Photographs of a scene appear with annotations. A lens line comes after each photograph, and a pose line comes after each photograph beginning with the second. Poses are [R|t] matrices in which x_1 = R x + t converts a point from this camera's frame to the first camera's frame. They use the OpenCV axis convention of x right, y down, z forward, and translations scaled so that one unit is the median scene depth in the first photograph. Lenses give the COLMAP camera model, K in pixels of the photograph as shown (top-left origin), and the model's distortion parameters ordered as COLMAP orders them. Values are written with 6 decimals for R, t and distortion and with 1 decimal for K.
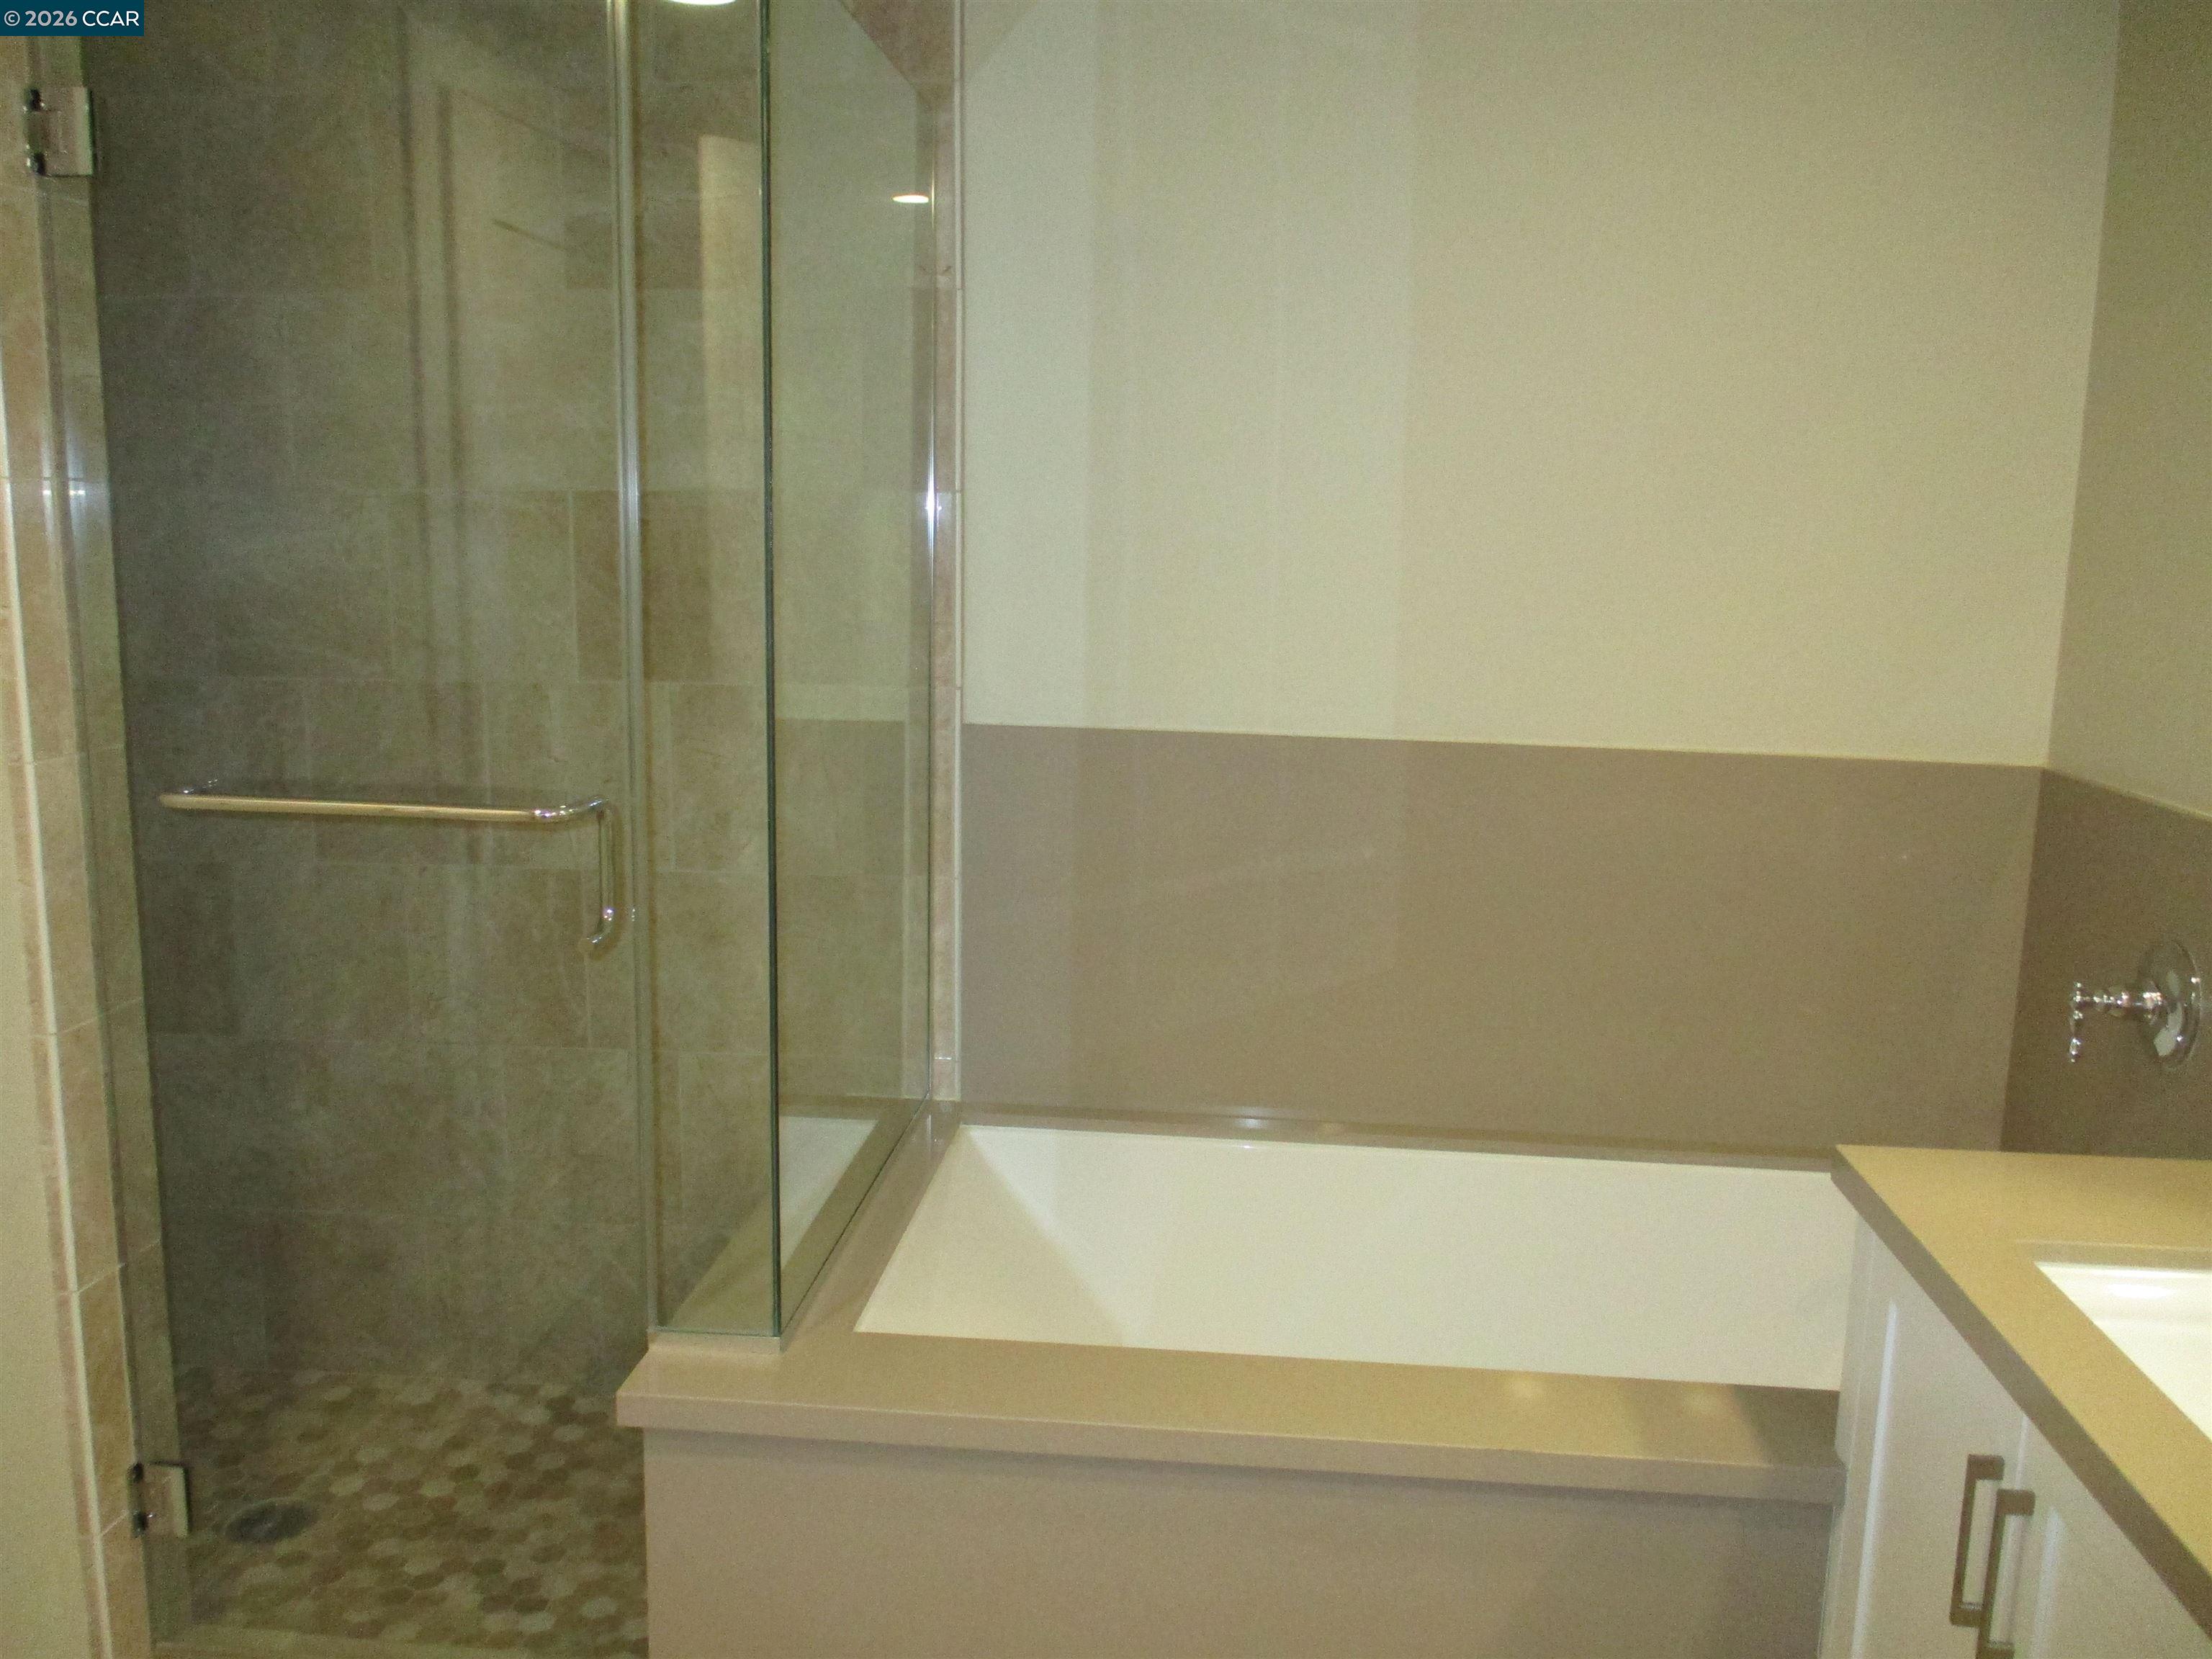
lens RADIAL K [[1863.8, 0, 1106.4], [0, 1863.8, 830.3], [0, 0, 1]] dist [-0.041043, -0.002892]
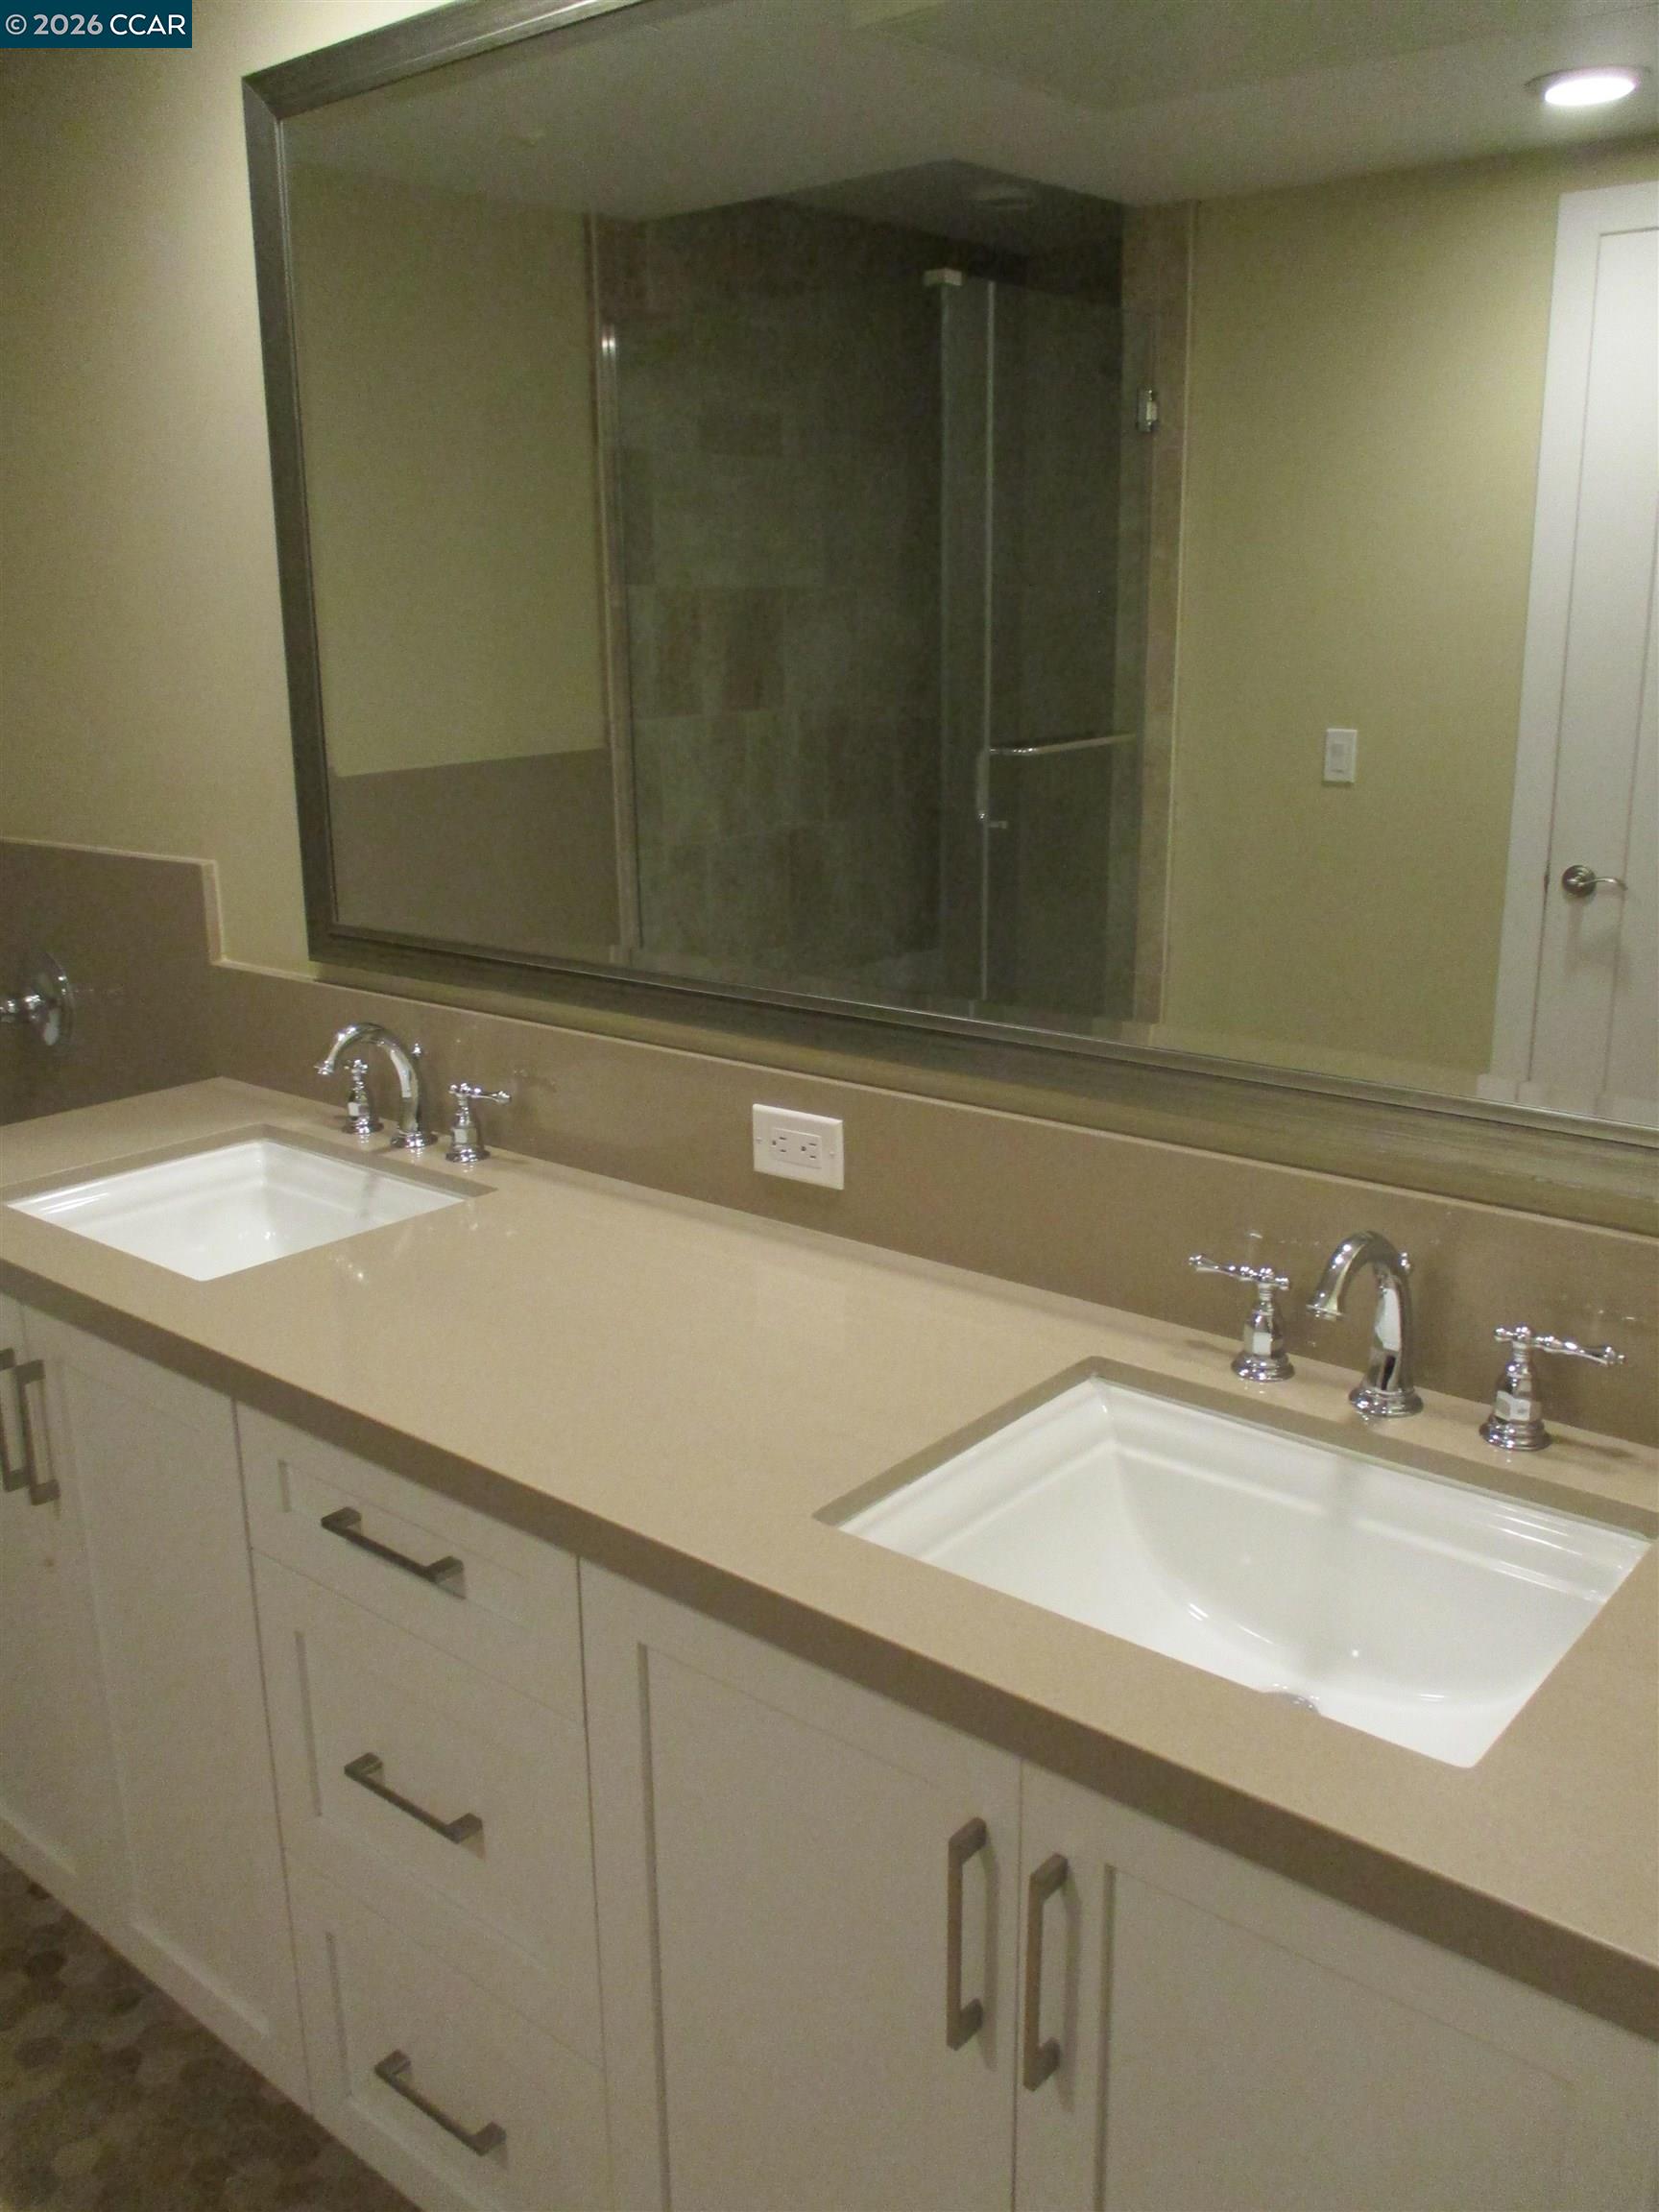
lens RADIAL K [[1863.8, 0, 829.5], [0, 1863.8, 1103.5], [0, 0, 1]] dist [-0.041043, -0.002892]
pose [[0.577575, -0.228000, 0.783851, -0.098451], [0.148023, 0.973538, 0.174105, 0.023163], [-0.802805, 0.015469, 0.596041, -0.147103]]
